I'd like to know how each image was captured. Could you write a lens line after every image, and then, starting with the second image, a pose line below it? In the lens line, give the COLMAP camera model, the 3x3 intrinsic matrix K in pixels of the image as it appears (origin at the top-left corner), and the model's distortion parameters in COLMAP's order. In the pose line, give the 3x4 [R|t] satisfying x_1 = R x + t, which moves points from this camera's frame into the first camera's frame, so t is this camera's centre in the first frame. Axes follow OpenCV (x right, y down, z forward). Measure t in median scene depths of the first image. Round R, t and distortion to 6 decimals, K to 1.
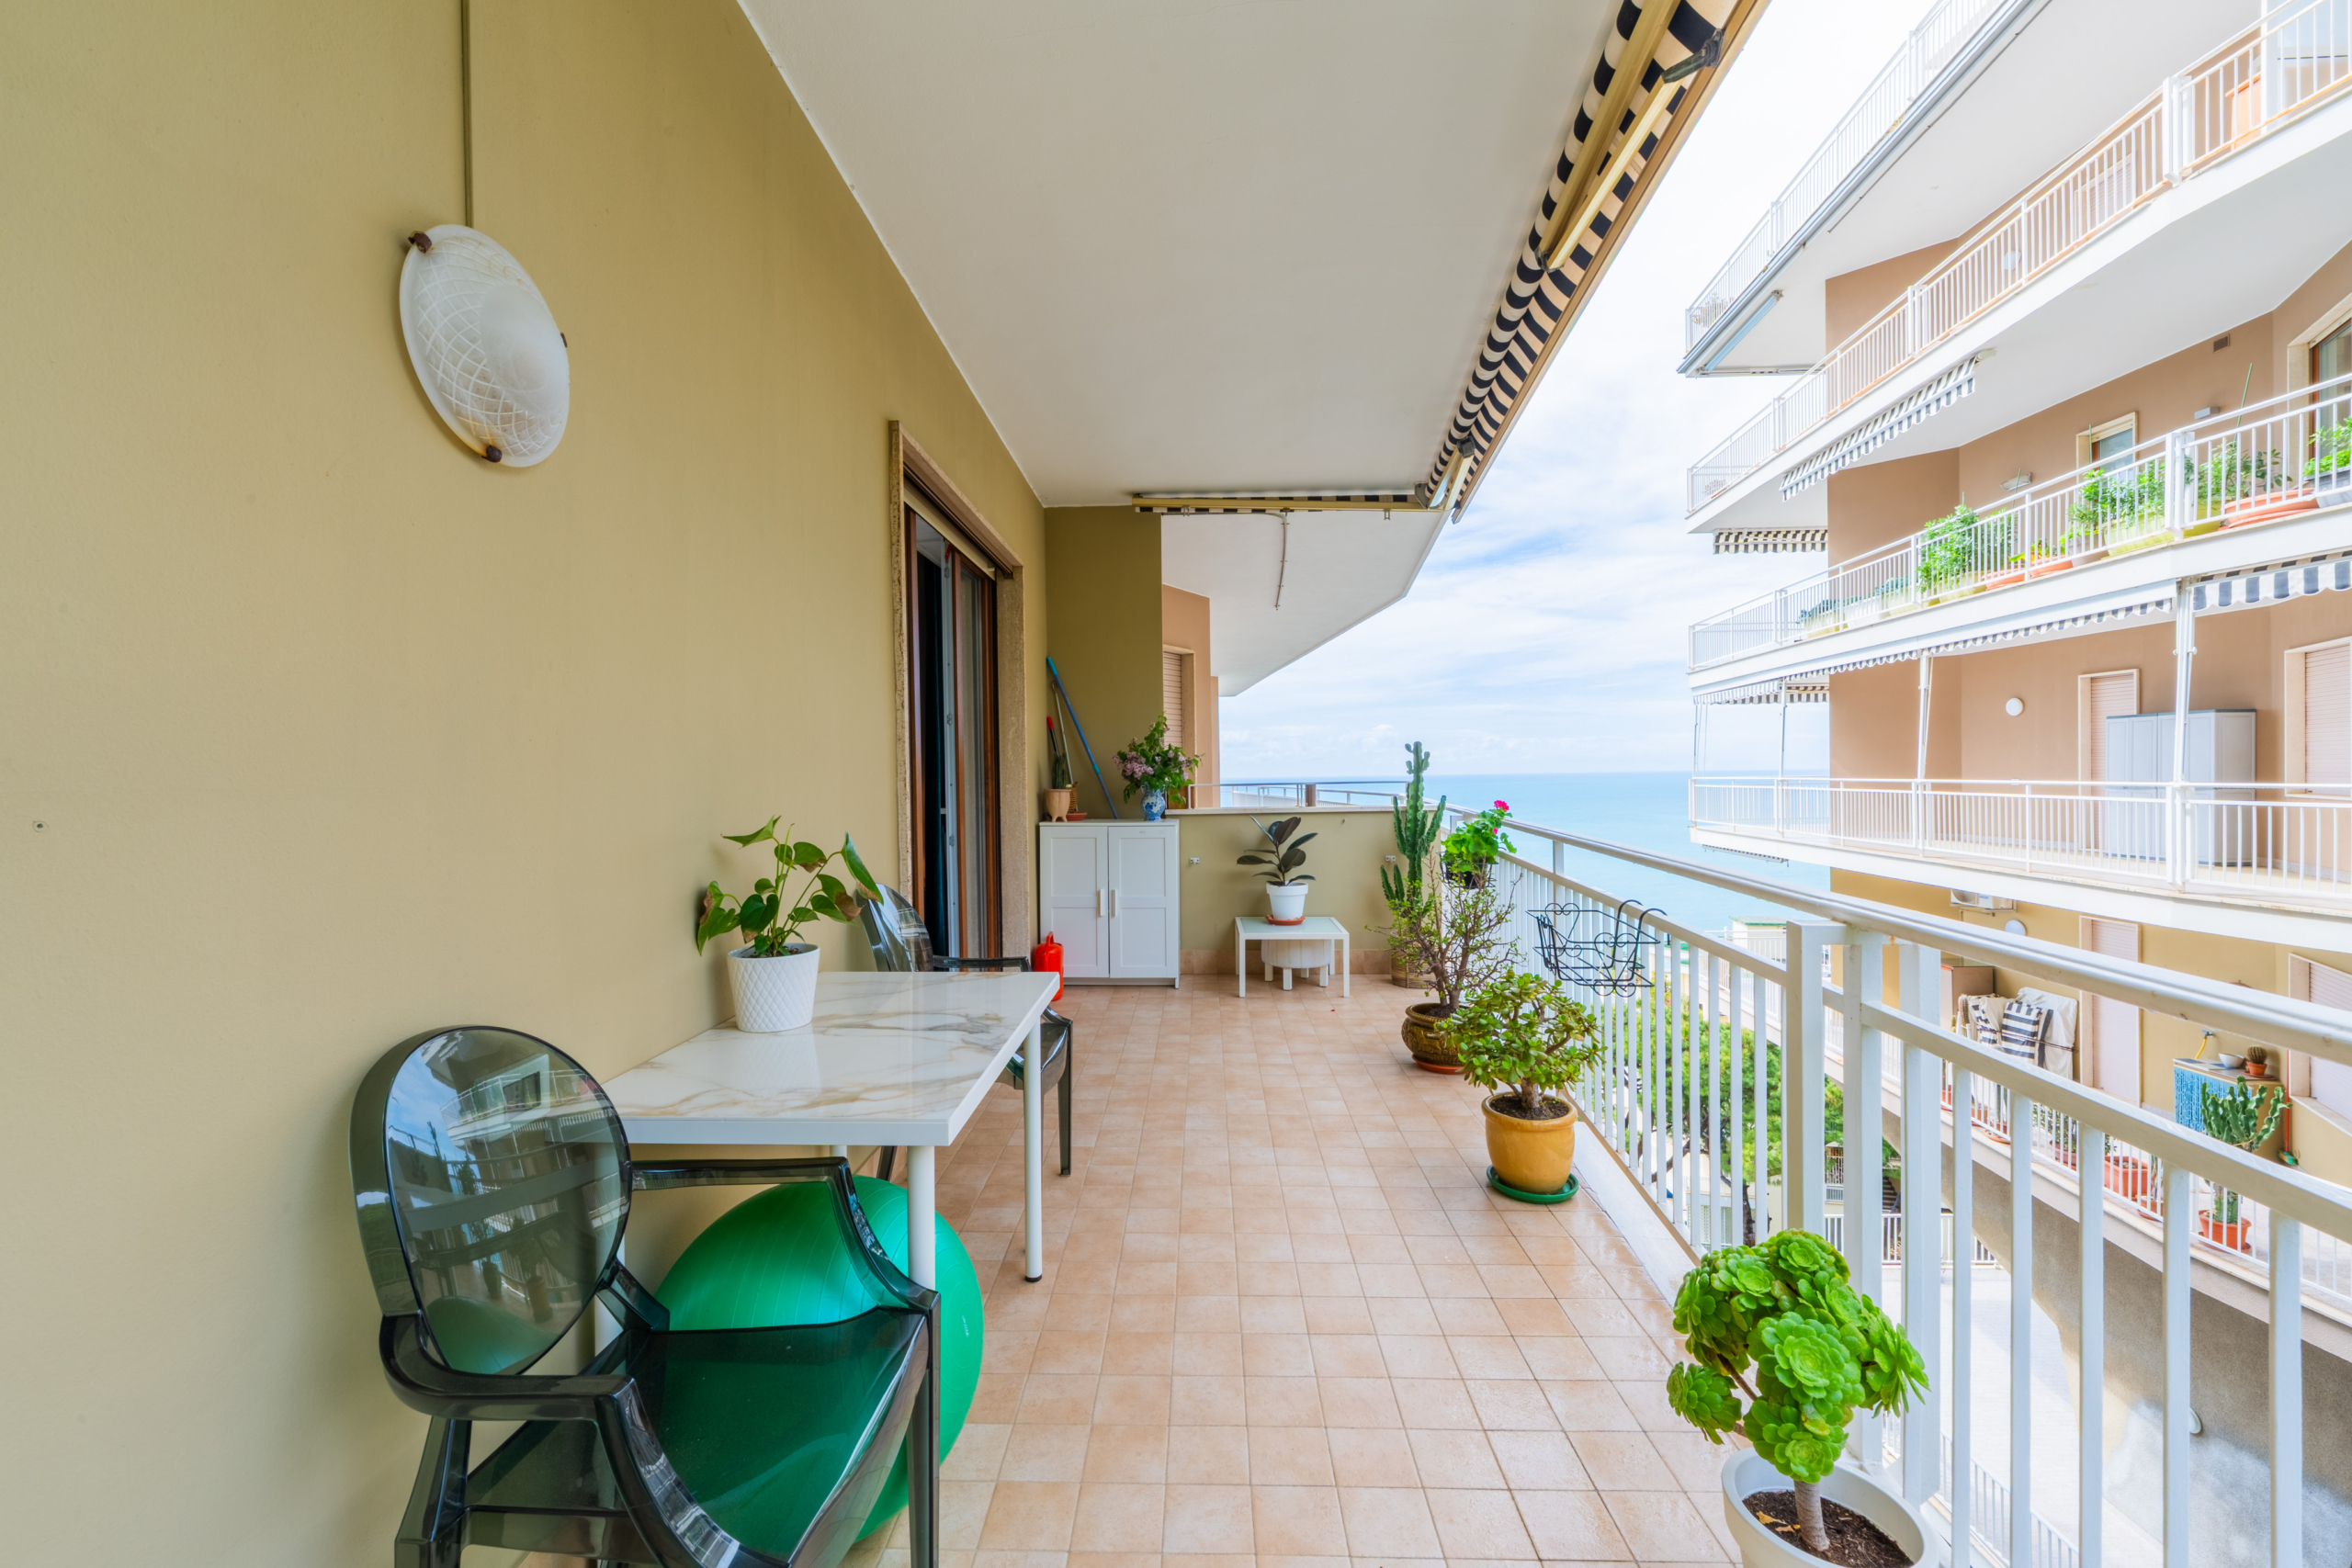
lens RADIAL K [[957.4, 0, 1164.6], [0, 957.4, 790.2], [0, 0, 1]] dist [-0.000871, -0.000817]
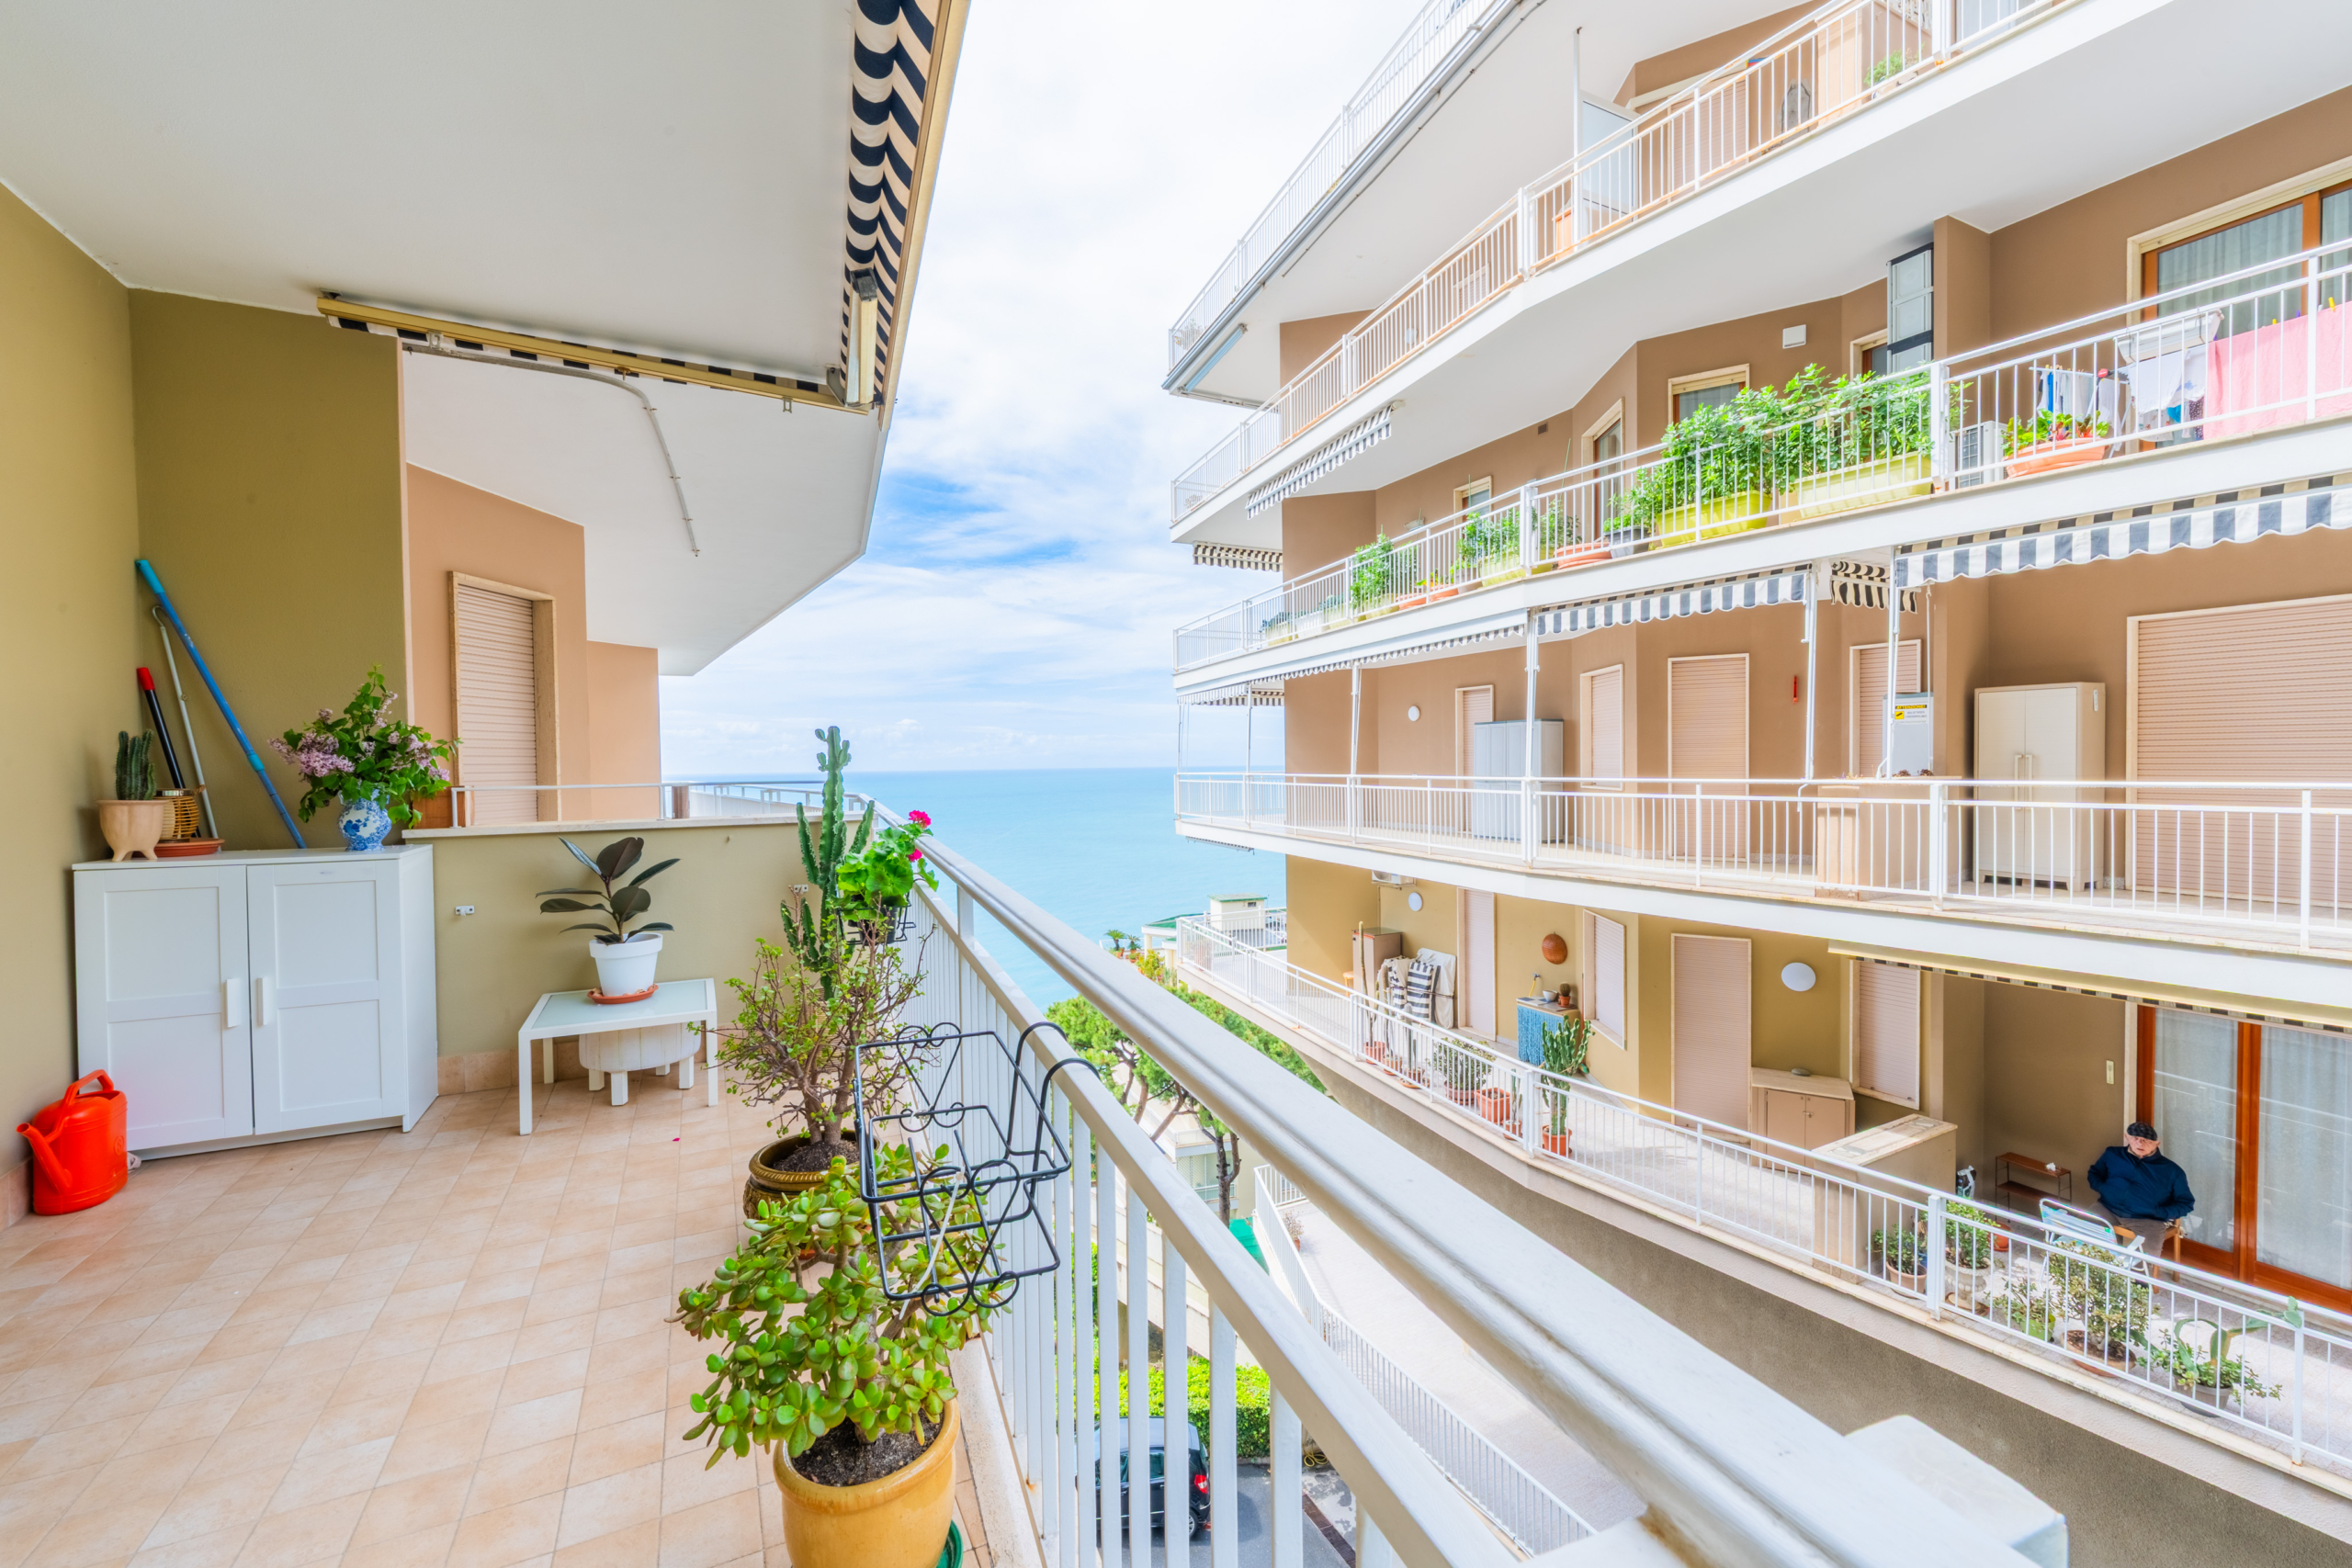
lens RADIAL K [[772.4, 0, 1171.3], [0, 772.4, 778.9], [0, 0, 1]] dist [-0.000891, -0.000040]
pose [[0.884361, -0.005420, 0.466771, 0.203730], [0.006502, 0.999979, -0.000708, -0.008596], [-0.466757, 0.003661, 0.884378, 0.342916]]
